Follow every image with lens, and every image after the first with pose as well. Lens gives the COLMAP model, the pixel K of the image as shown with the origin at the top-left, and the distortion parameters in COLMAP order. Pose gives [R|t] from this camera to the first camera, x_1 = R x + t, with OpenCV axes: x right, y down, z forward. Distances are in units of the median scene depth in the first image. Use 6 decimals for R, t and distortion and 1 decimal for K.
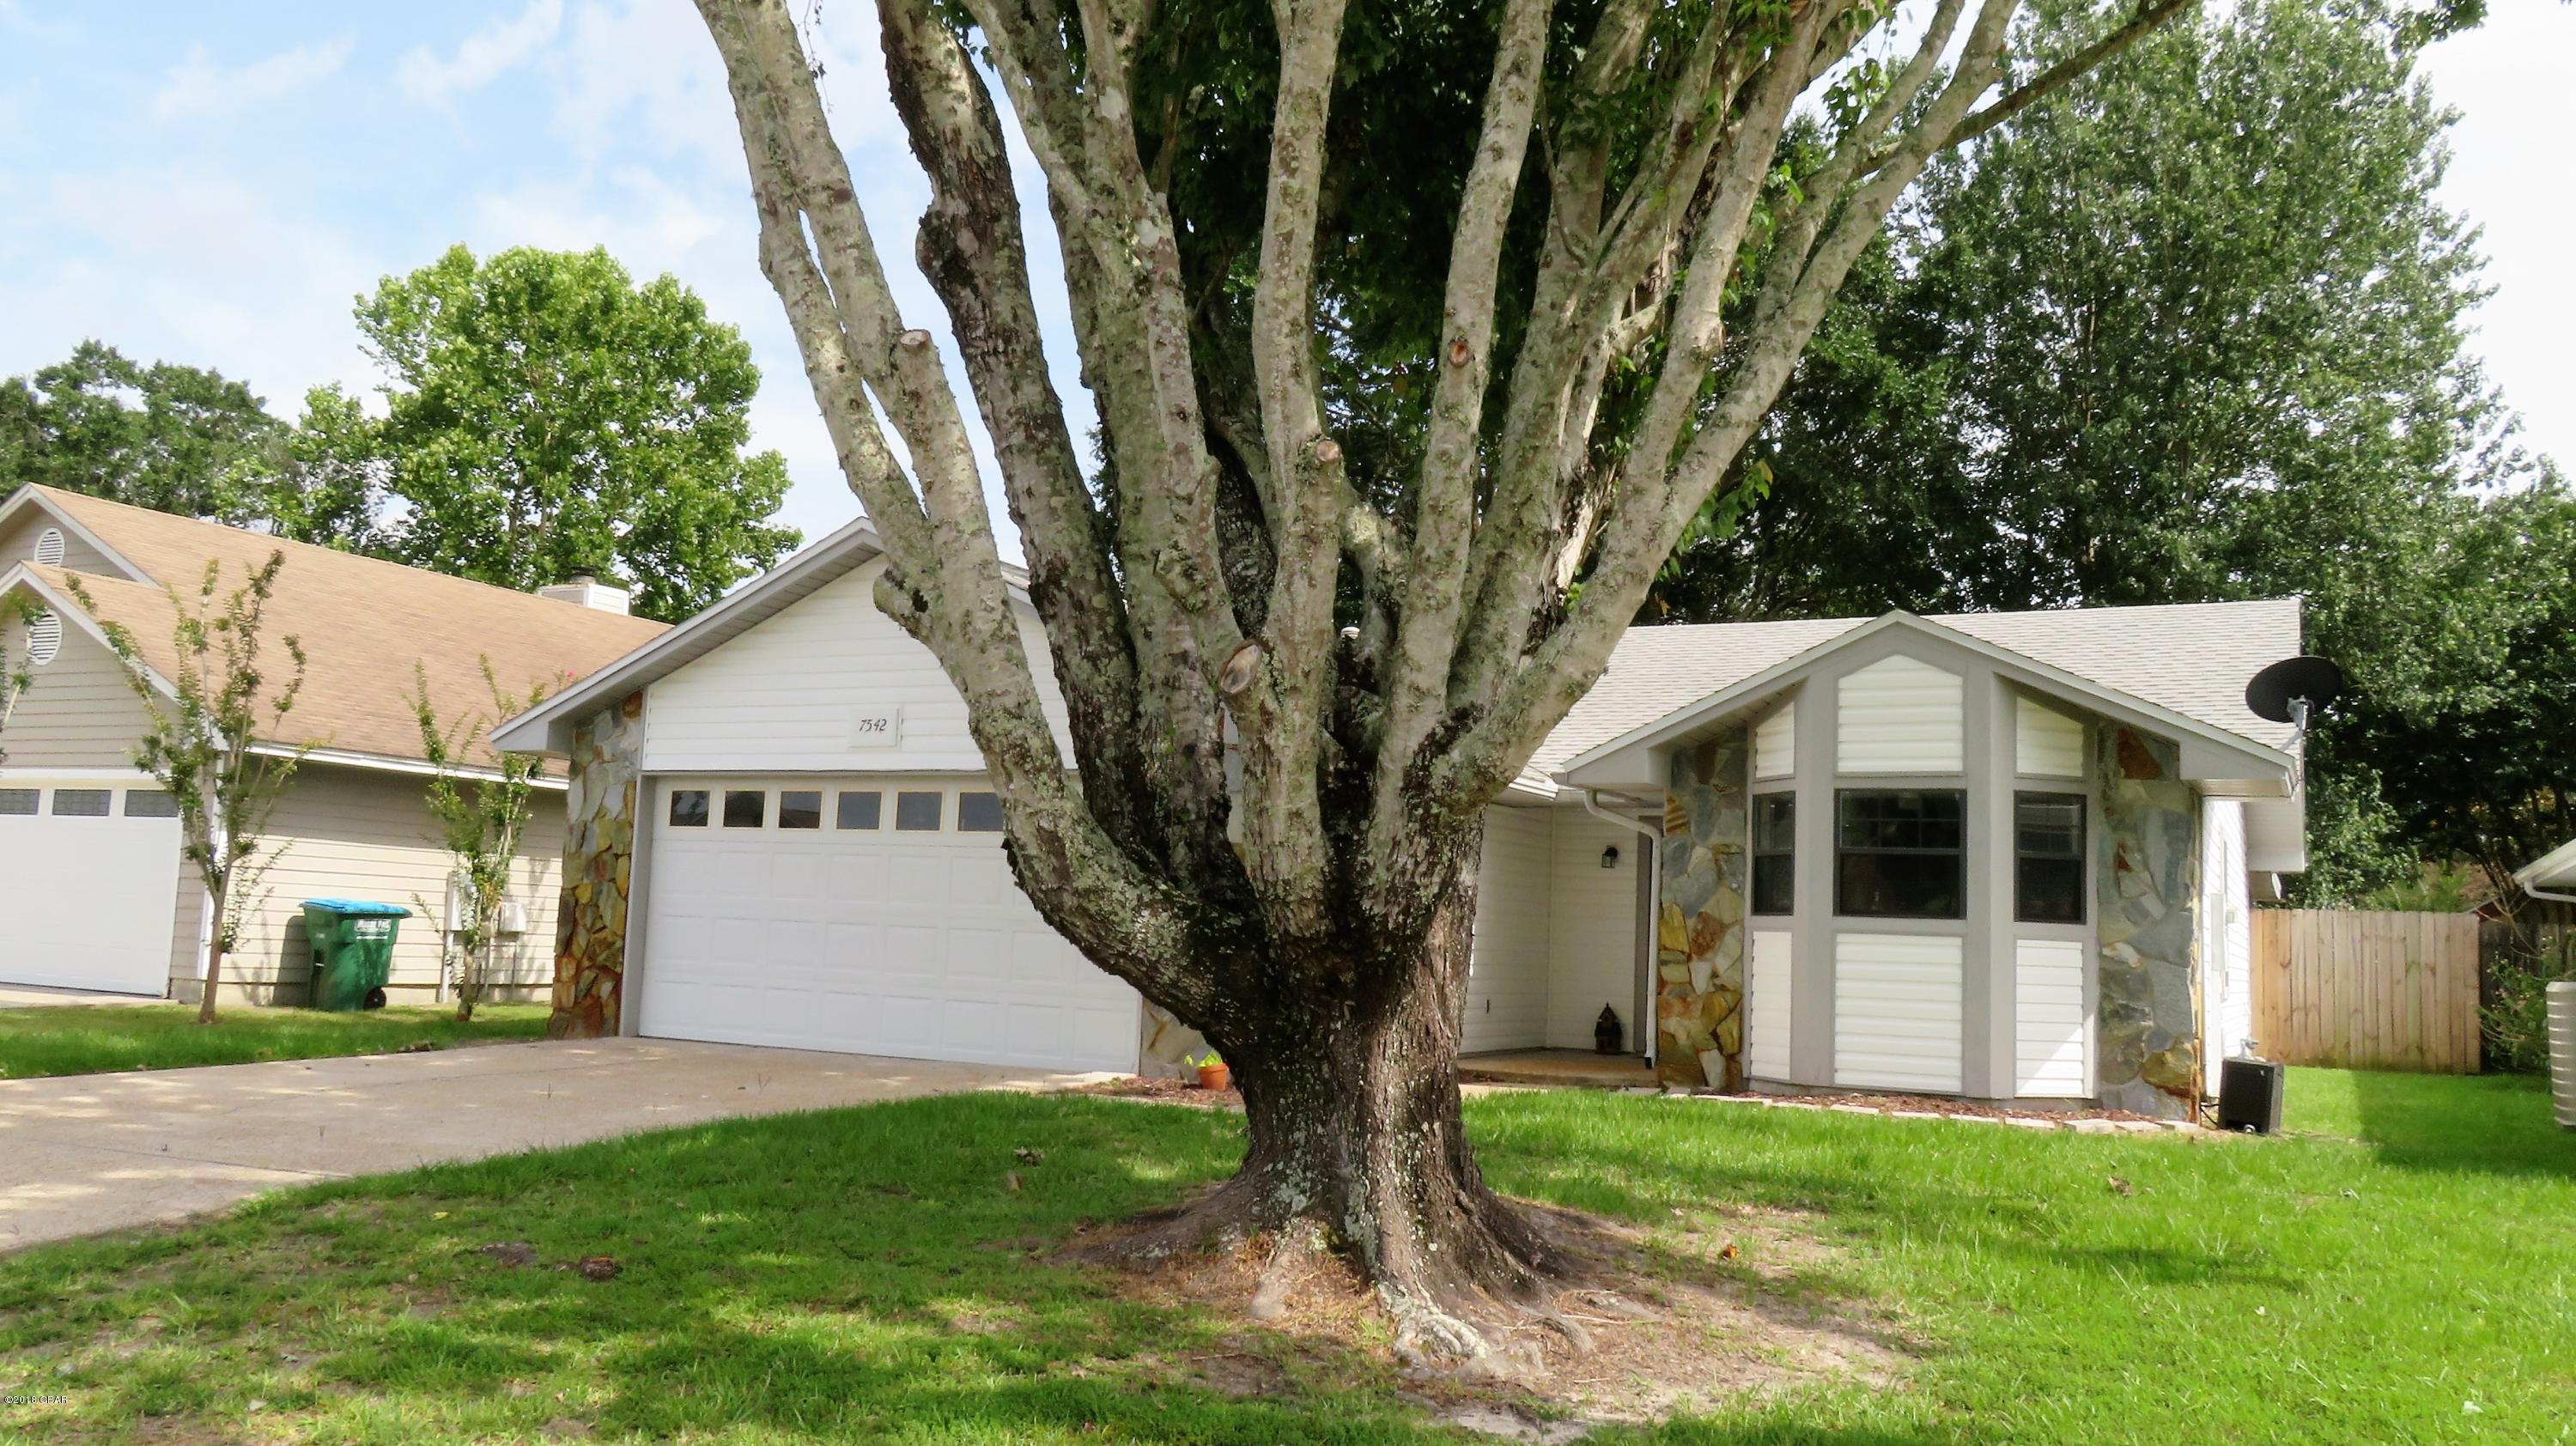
lens RADIAL K [[2009.0, 0, 1272.8], [0, 2009.0, 748.1], [0, 0, 1]] dist [-0.007025, 0.000774]
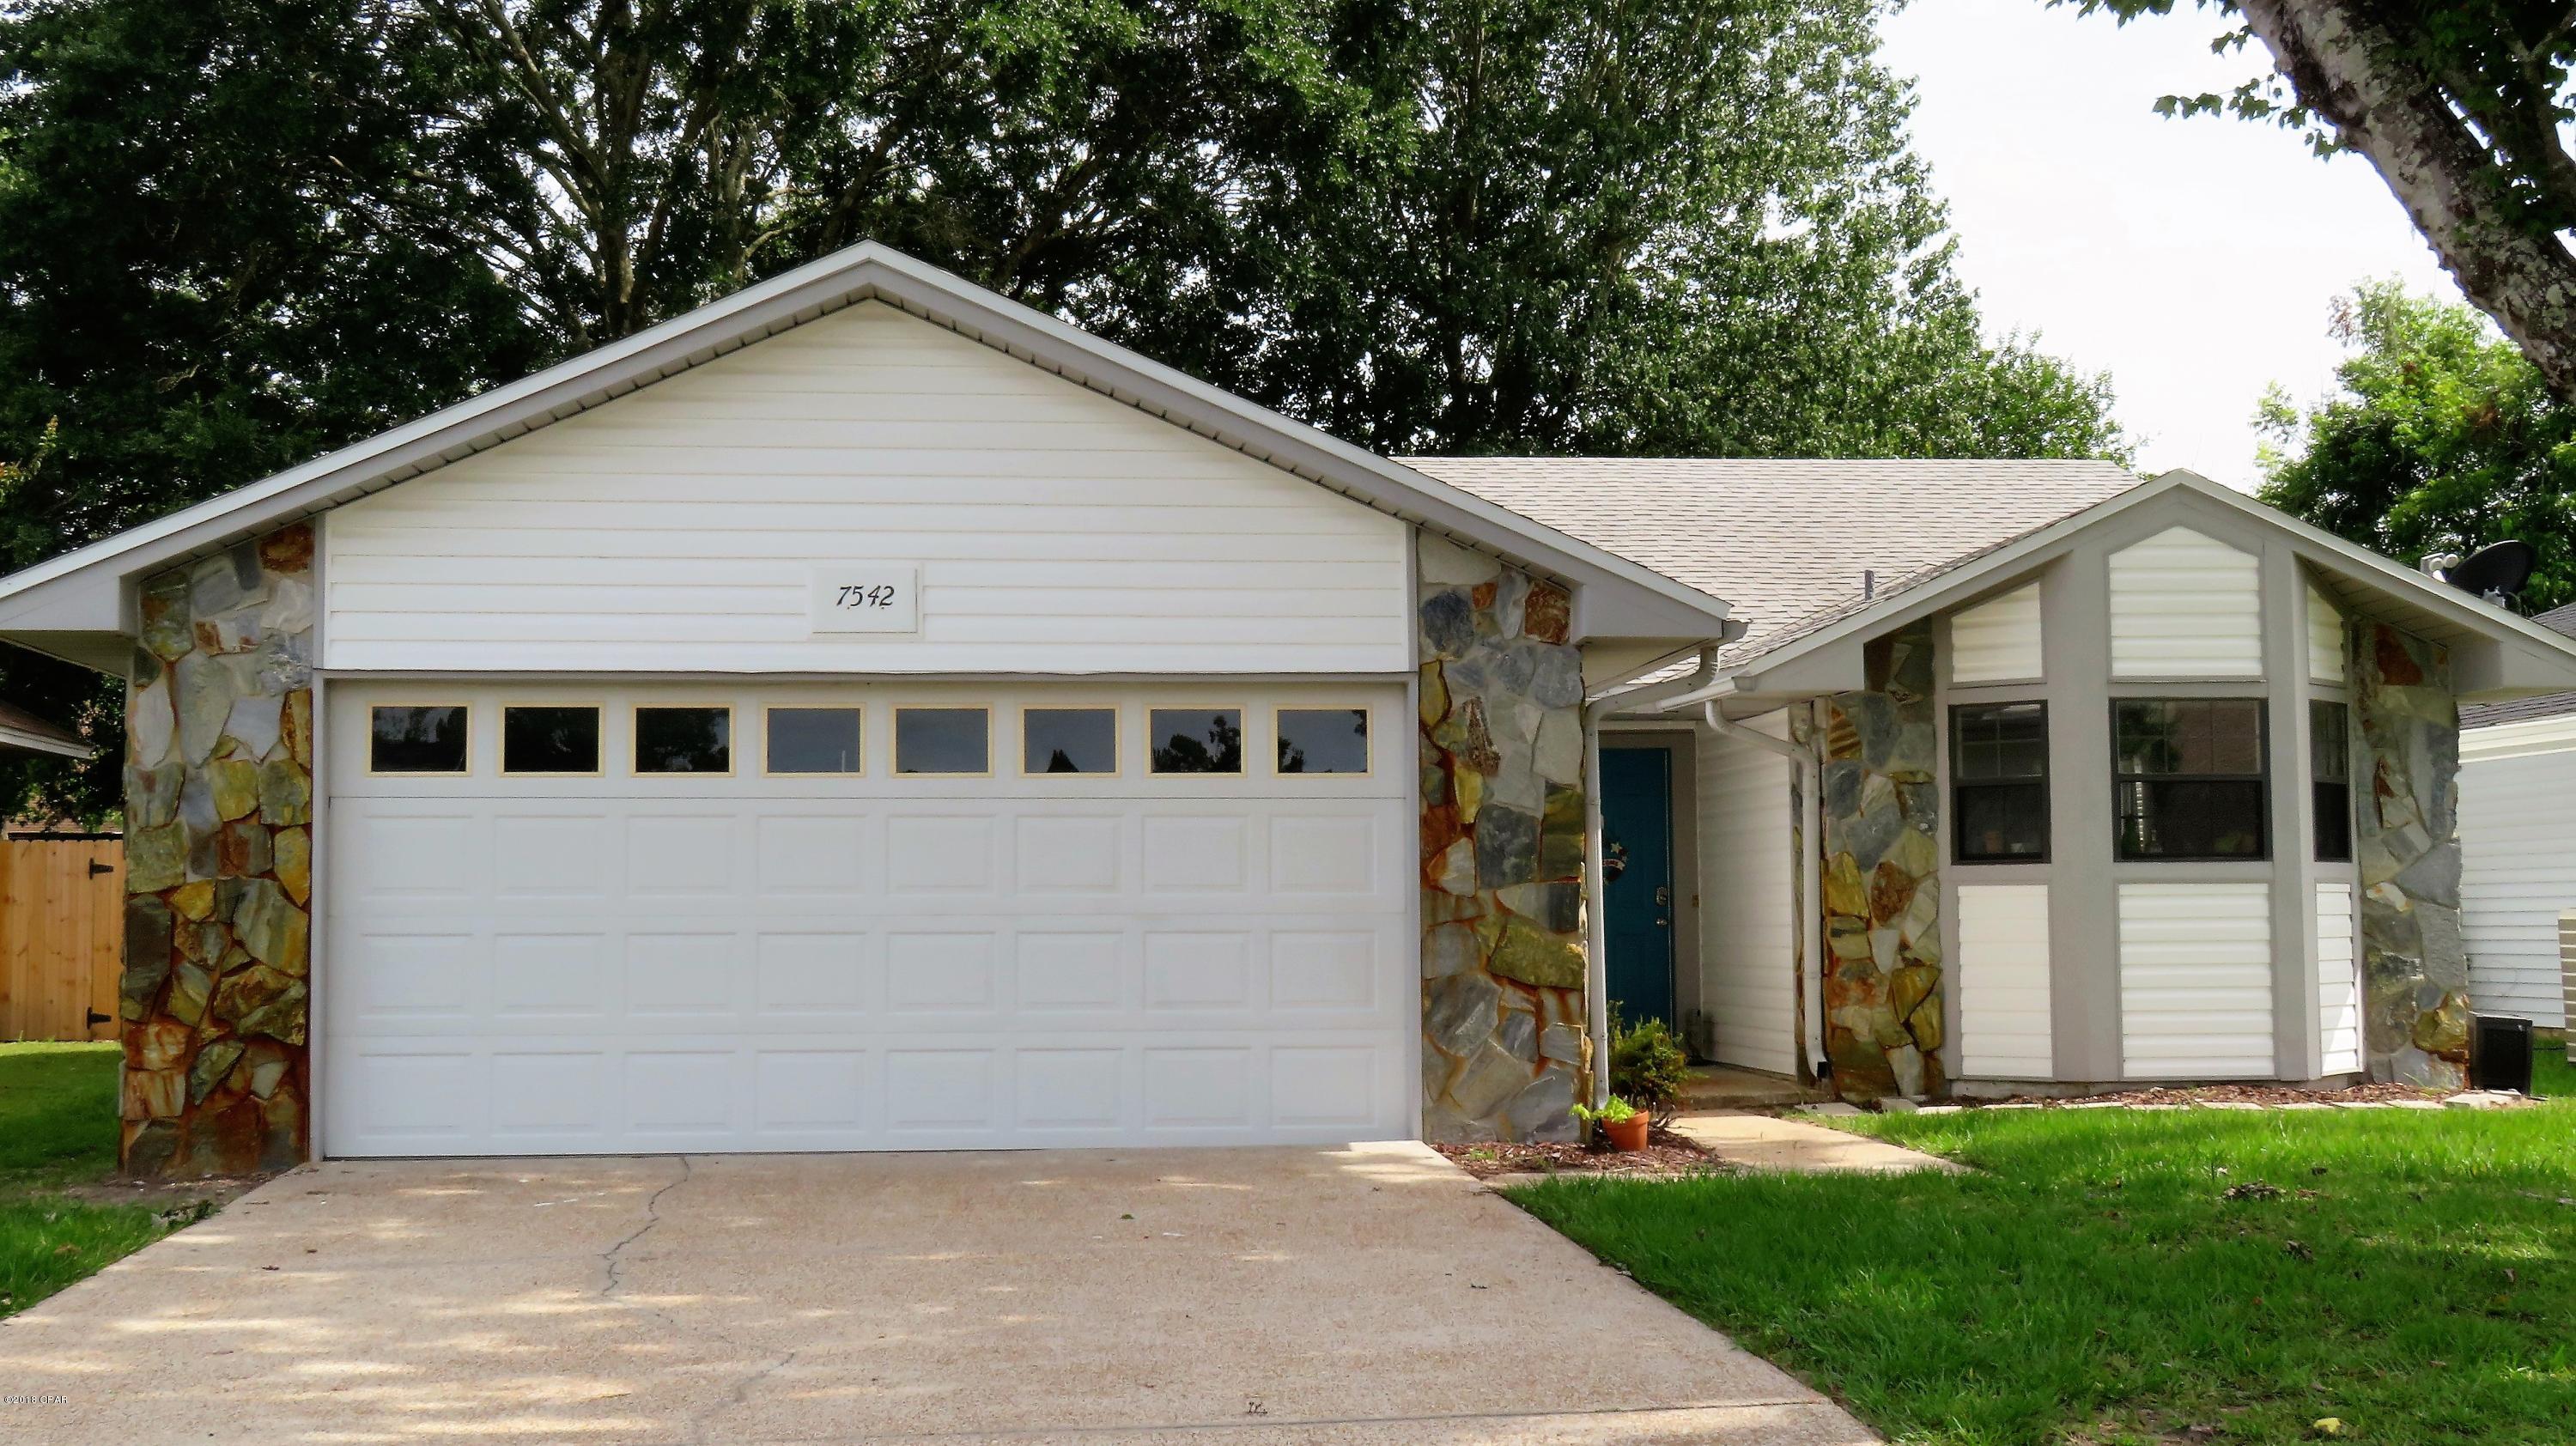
lens RADIAL K [[3047.8, 0, 1263.9], [0, 3047.8, 739.2], [0, 0, 1]] dist [0.012162, 0.000000]
pose [[0.838935, -0.012429, 0.544090, -0.598793], [-0.010799, 0.999162, 0.039477, -0.006129], [-0.544124, -0.038994, 0.838098, 0.184897]]
